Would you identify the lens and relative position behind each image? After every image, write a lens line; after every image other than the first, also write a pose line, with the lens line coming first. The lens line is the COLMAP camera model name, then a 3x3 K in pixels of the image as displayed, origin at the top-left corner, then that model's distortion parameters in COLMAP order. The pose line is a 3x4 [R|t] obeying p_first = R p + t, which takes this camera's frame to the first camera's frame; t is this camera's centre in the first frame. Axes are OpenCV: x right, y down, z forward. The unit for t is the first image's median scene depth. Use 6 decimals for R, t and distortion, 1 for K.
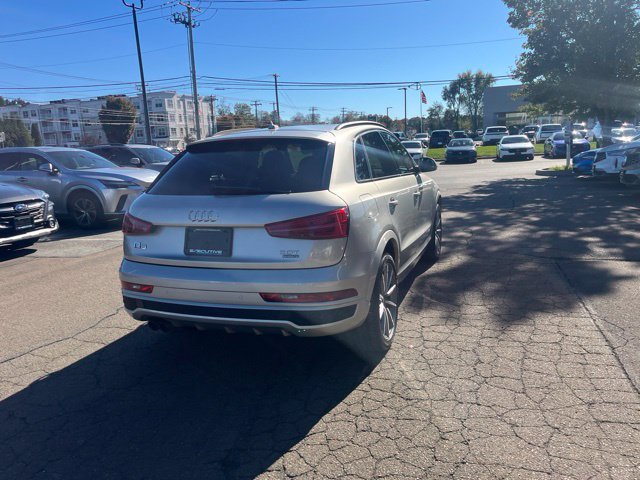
lens RADIAL K [[482.7, 0, 317.7], [0, 482.7, 231.8], [0, 0, 1]] dist [0.077464, -0.098971]
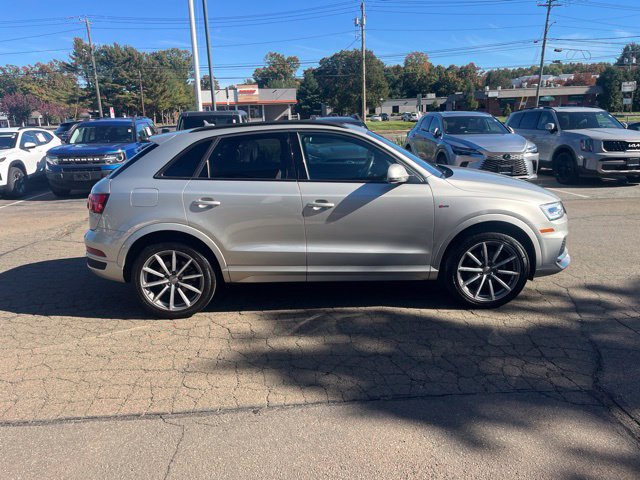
lens RADIAL K [[482.7, 0, 318.8], [0, 482.7, 232.2], [0, 0, 1]] dist [0.077464, -0.098971]
pose [[0.373863, 0.252797, -0.892368, 0.245548], [-0.156829, 0.965514, 0.207814, -0.051854], [0.914129, 0.062255, 0.400616, 0.156963]]
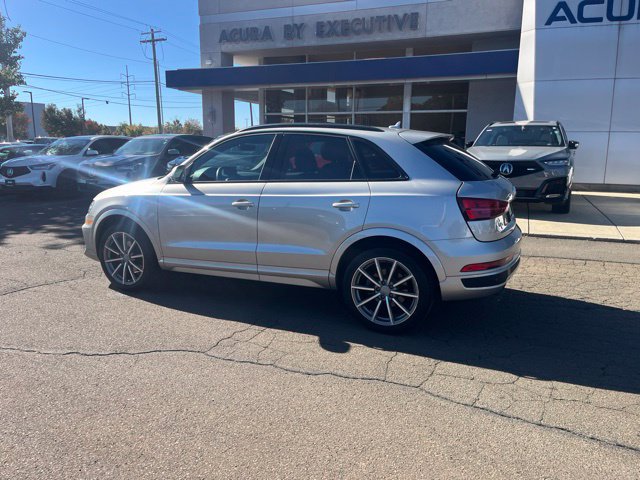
lens RADIAL K [[482.7, 0, 317.5], [0, 482.7, 242.7], [0, 0, 1]] dist [0.077464, -0.098971]
pose [[0.069085, -0.148122, 0.986553, -0.263664], [0.173110, 0.975693, 0.134369, -0.027068], [-0.982477, 0.161499, 0.093047, 0.227438]]
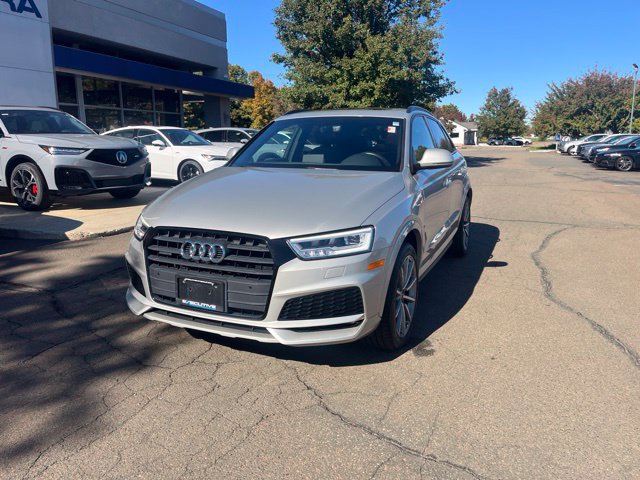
lens RADIAL K [[482.7, 0, 318.5], [0, 482.7, 236.4], [0, 0, 1]] dist [0.077464, -0.098971]
pose [[-0.996651, 0.041301, 0.070572, 0.004092], [0.064568, 0.927053, 0.369329, -0.086914], [-0.050170, 0.372649, -0.926615, 0.508704]]
